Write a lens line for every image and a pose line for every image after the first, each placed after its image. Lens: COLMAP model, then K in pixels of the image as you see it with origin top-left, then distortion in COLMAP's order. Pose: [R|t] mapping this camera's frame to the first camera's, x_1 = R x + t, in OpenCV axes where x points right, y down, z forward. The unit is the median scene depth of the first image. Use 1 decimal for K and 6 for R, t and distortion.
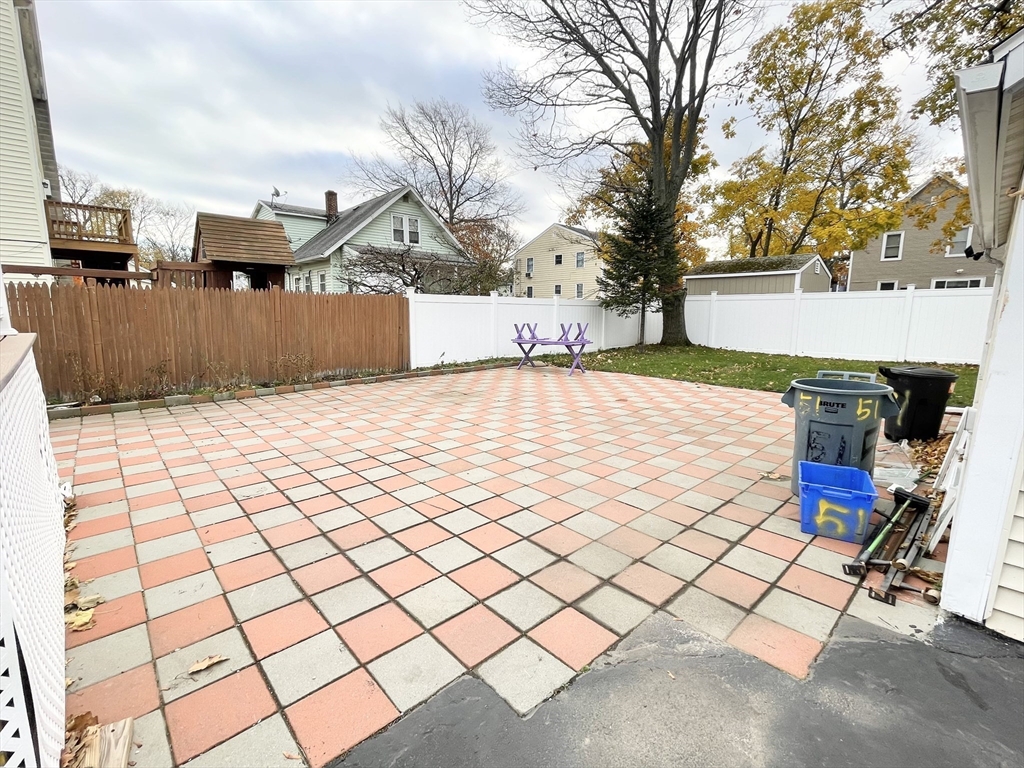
lens RADIAL K [[461.4, 0, 509.9], [0, 461.4, 381.5], [0, 0, 1]] dist [0.001080, 0.003051]
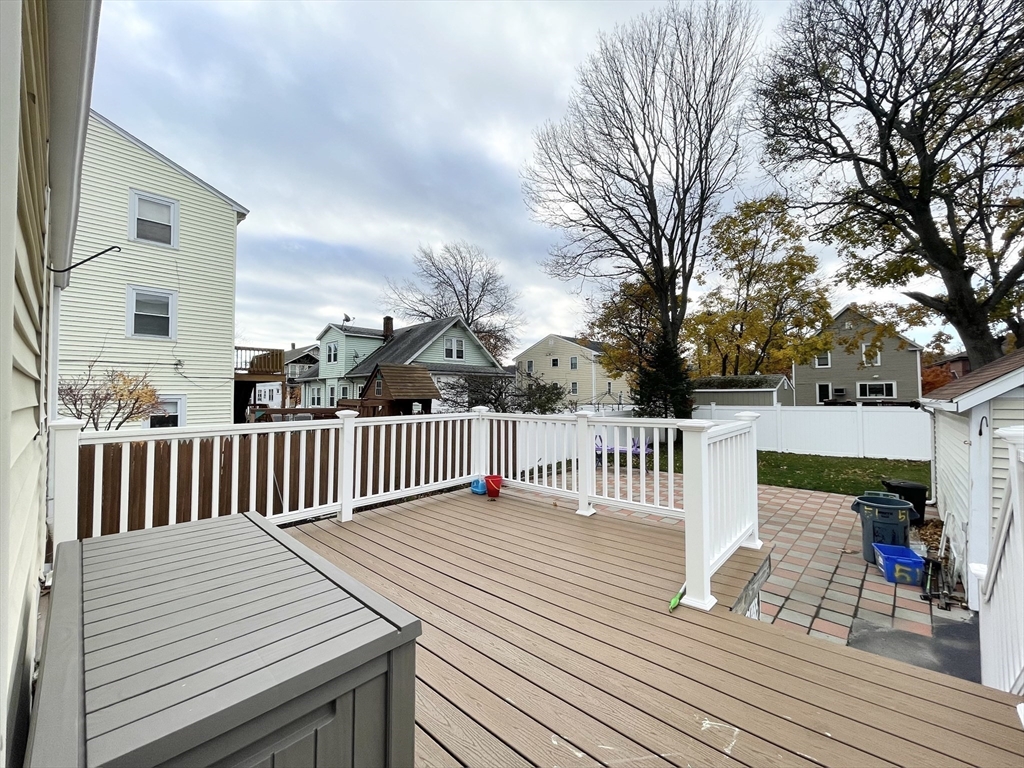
lens RADIAL K [[413.6, 0, 511.5], [0, 413.6, 384.6], [0, 0, 1]] dist [-0.002980, -0.000024]
pose [[0.998640, -0.006736, 0.051691, -0.171119], [0.015975, 0.983450, -0.180474, -0.034366], [-0.049620, 0.181054, 0.982221, -0.130964]]
